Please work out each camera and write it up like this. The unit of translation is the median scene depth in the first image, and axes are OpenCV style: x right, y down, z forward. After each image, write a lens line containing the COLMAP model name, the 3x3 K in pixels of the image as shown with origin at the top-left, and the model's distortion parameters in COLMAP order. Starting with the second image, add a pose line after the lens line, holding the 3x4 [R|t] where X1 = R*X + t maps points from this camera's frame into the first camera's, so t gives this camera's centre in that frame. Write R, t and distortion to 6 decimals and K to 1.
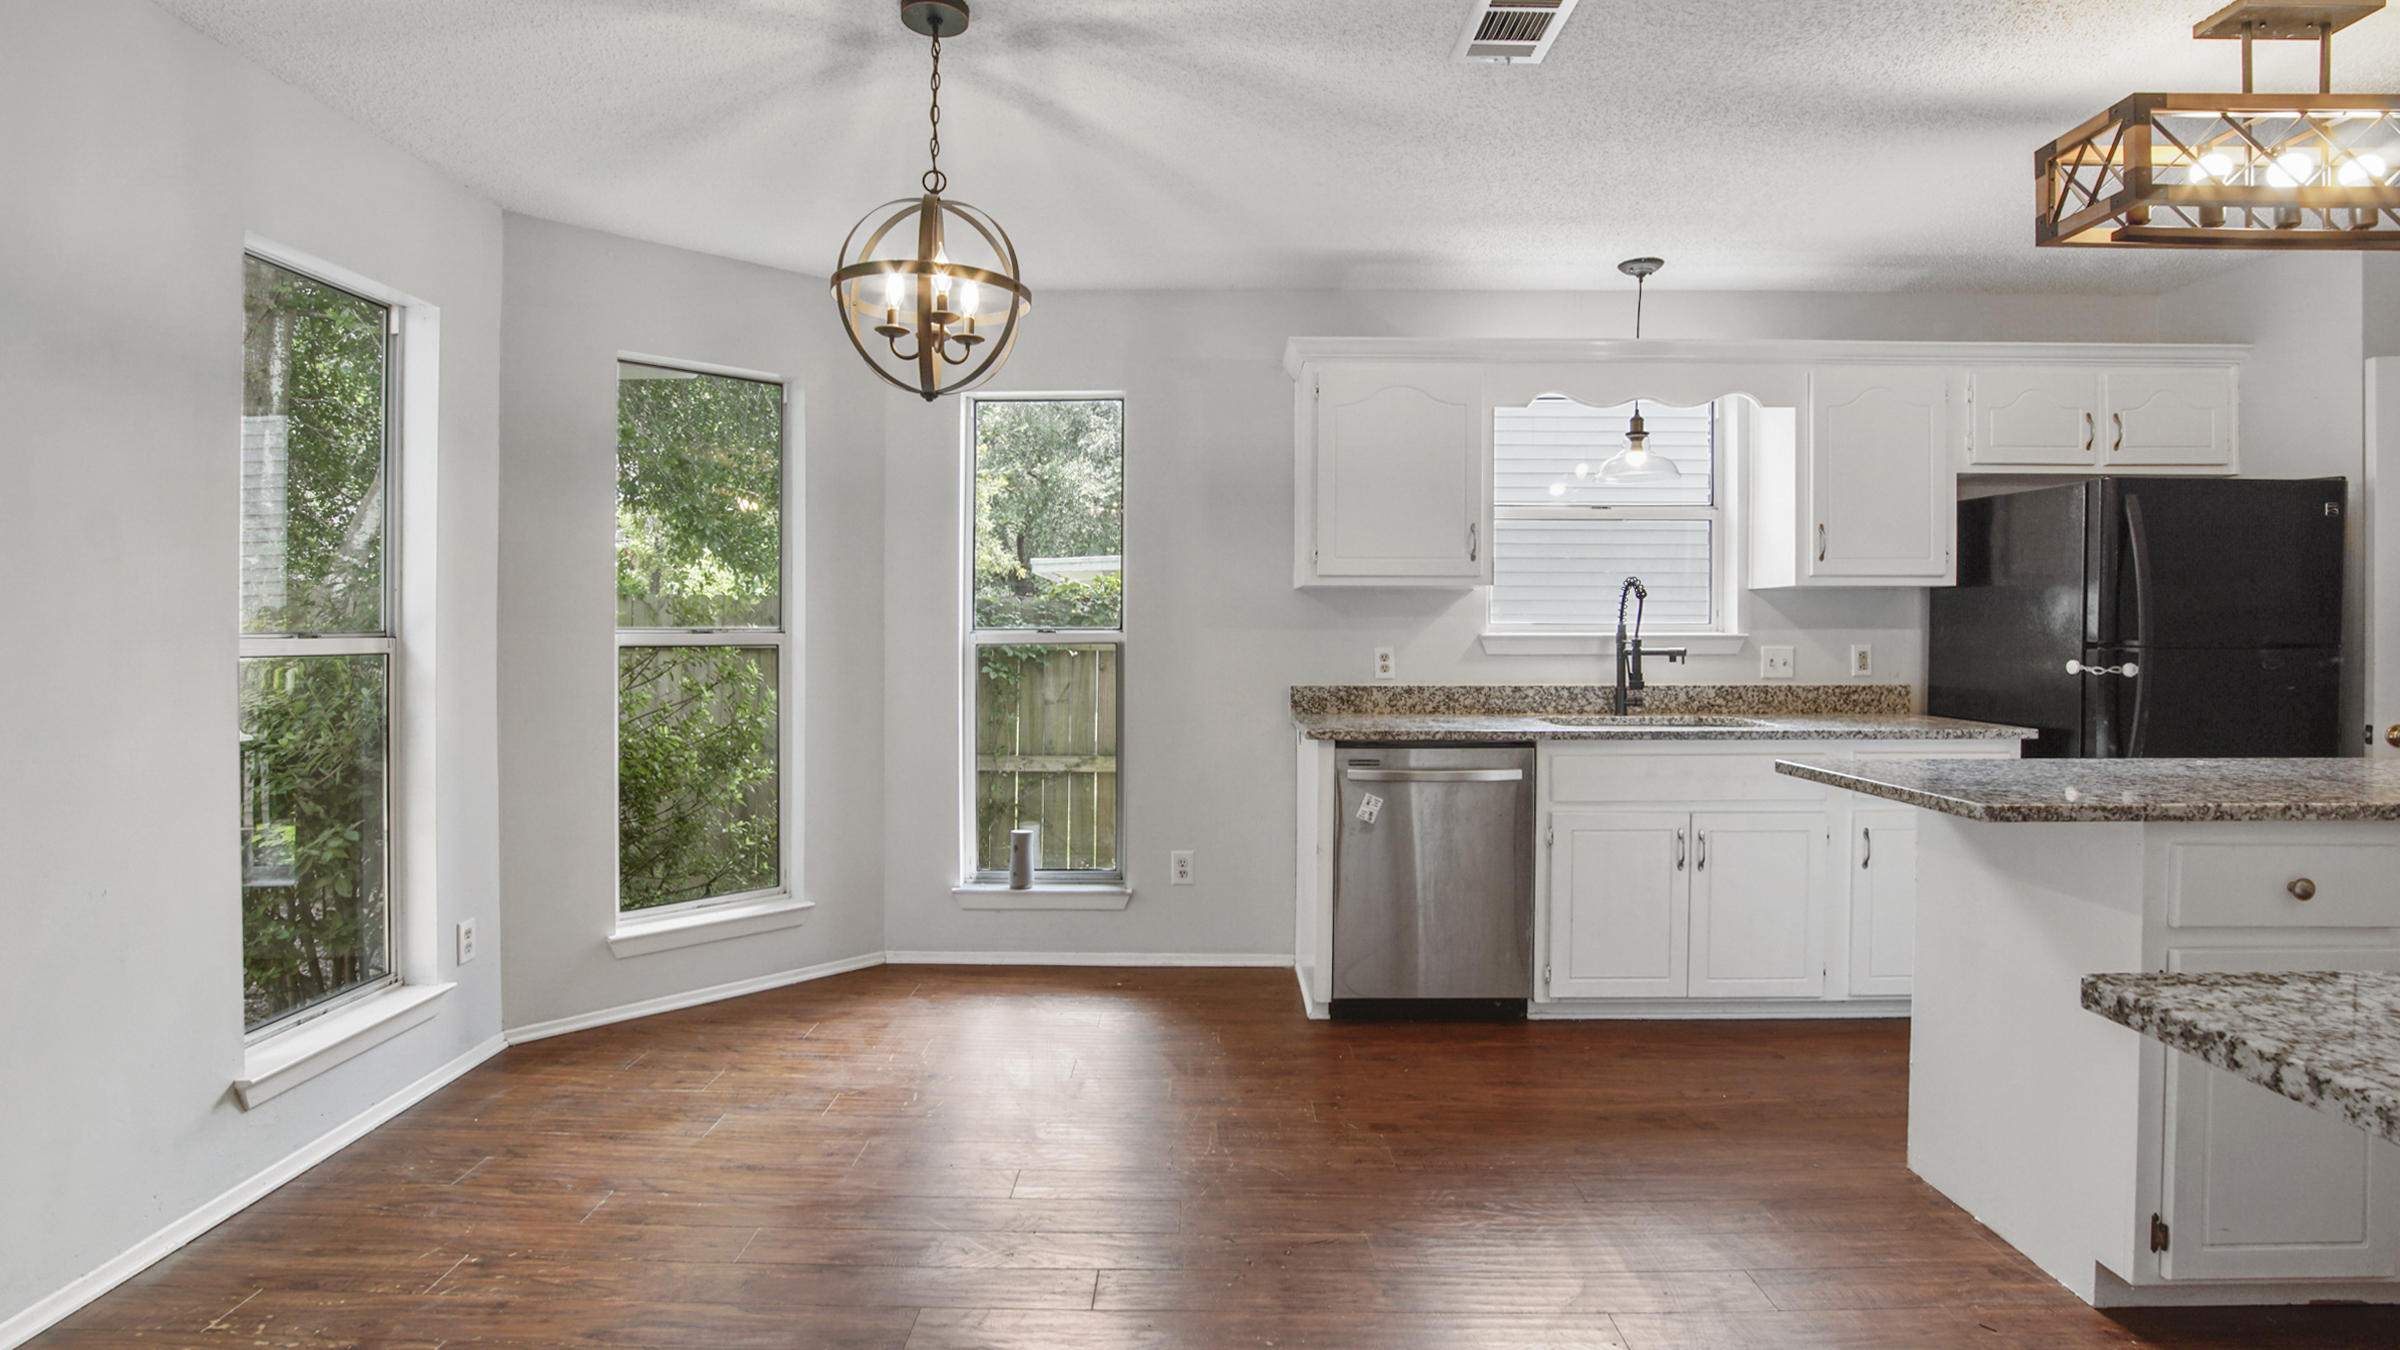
lens RADIAL K [[1120.2, 0, 1191.9], [0, 1120.2, 627.8], [0, 0, 1]] dist [-0.028720, 0.001296]
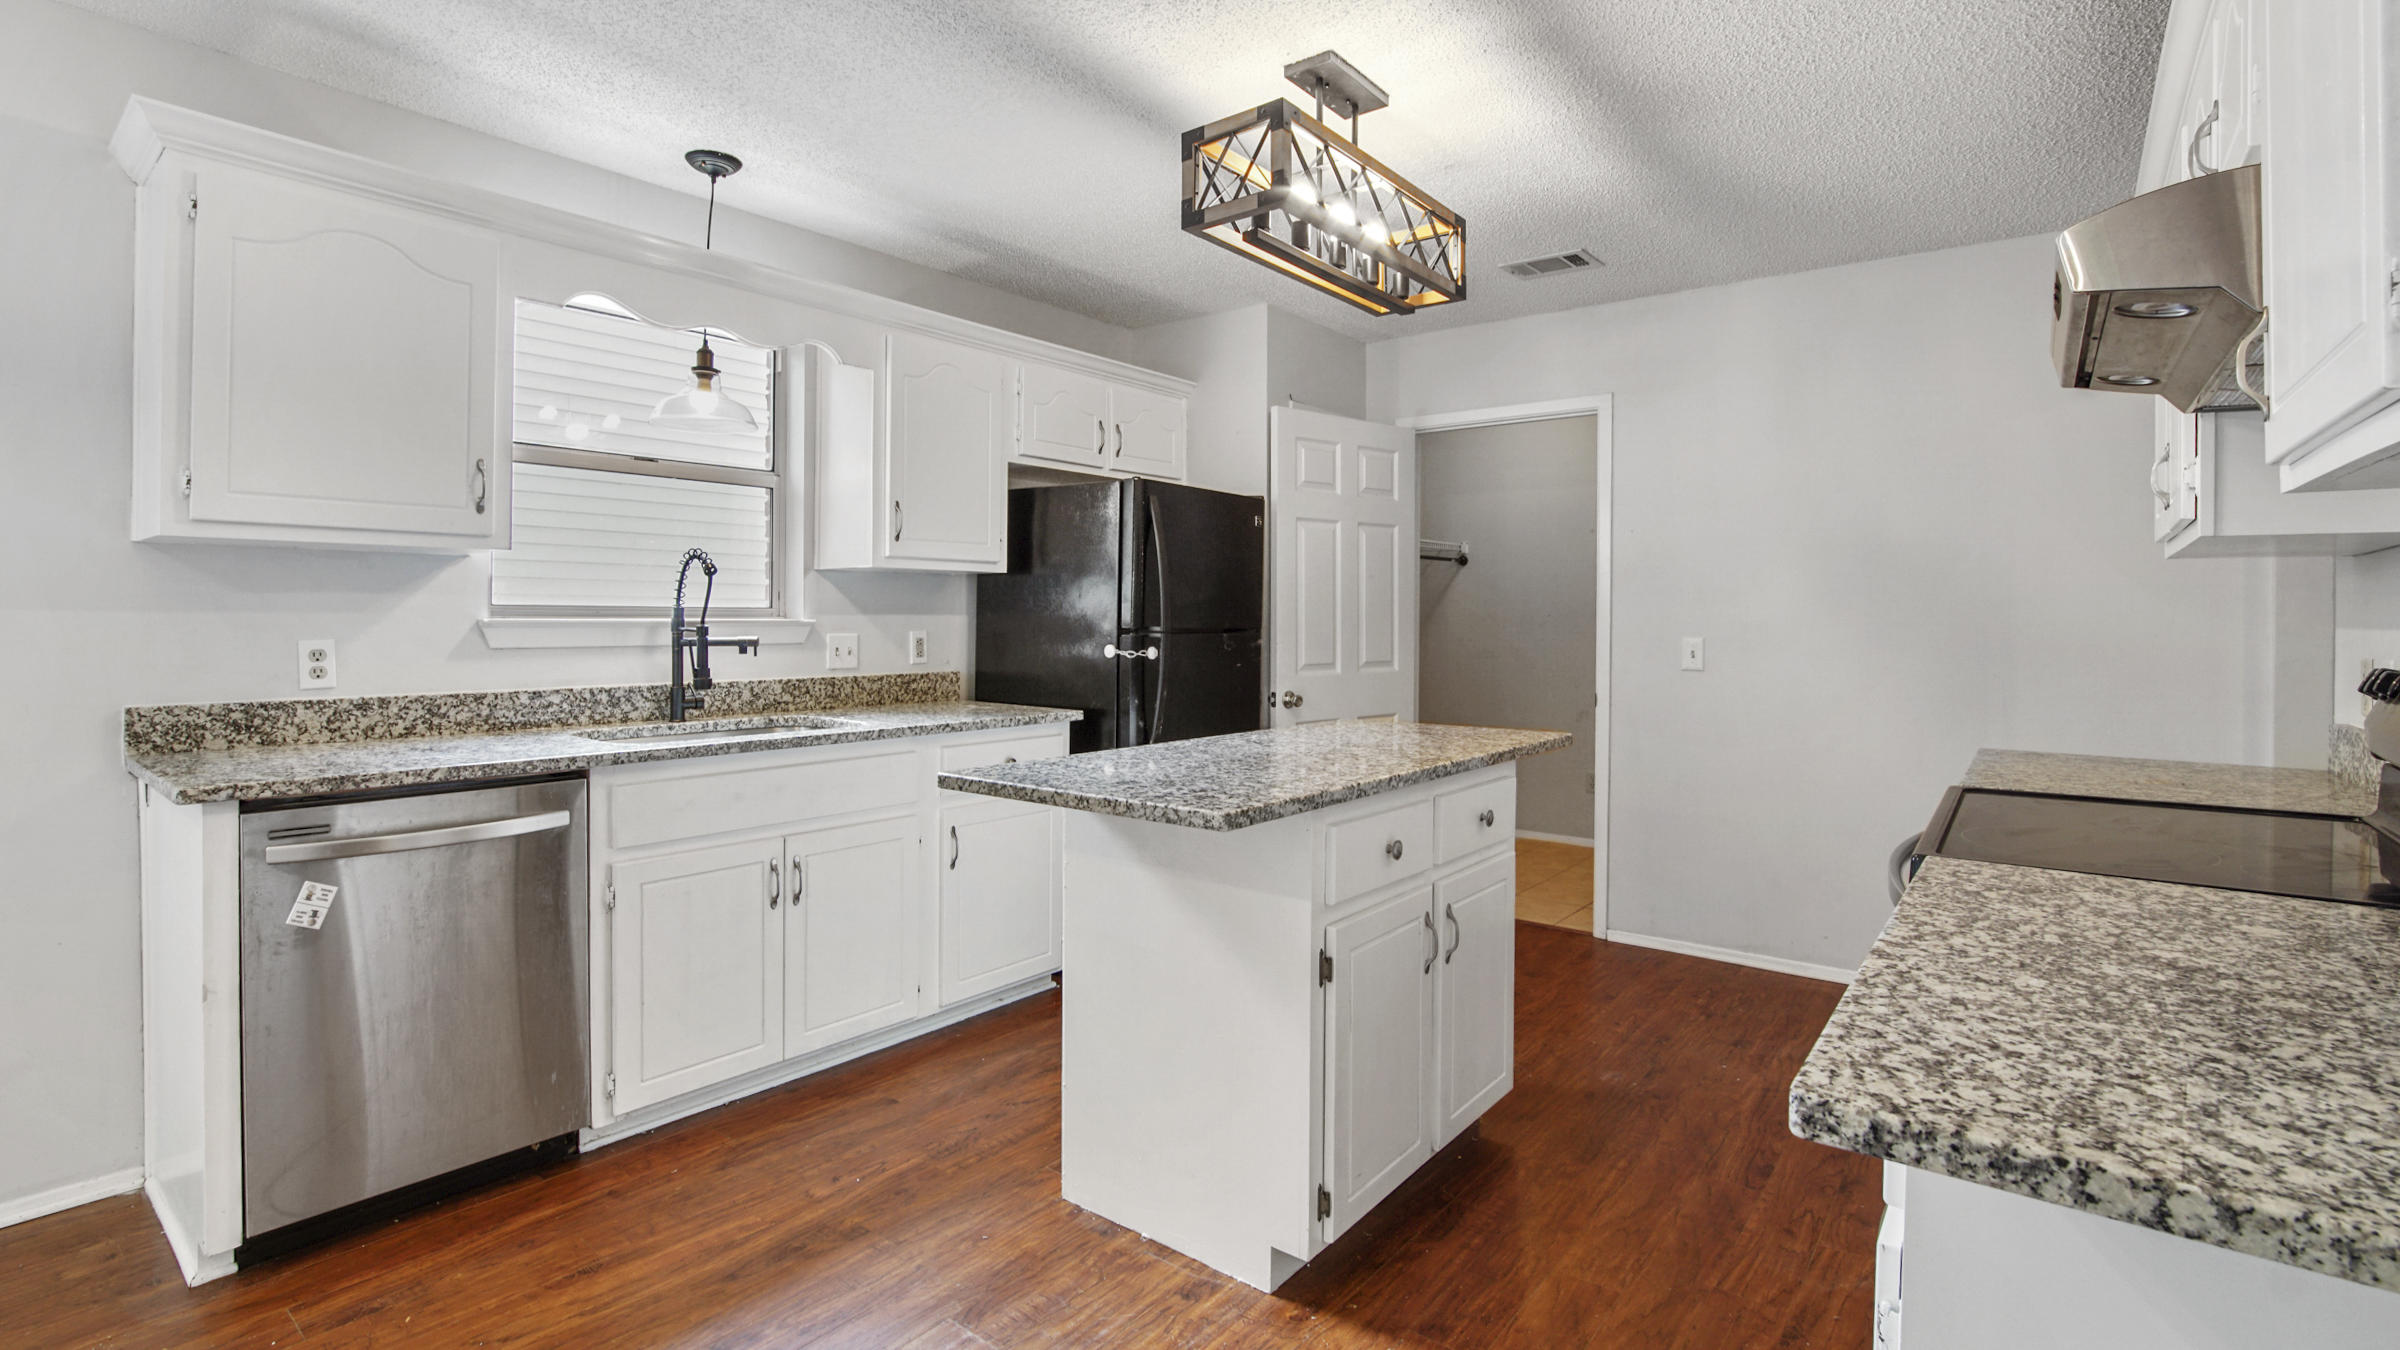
lens RADIAL K [[1120.2, 0, 1191.9], [0, 1120.2, 627.8], [0, 0, 1]] dist [-0.028720, 0.001296]
pose [[0.625979, -0.003717, 0.779831, -0.006133], [-0.007954, 0.999906, 0.011151, -0.000424], [-0.779799, -0.013183, 0.625891, 0.229734]]
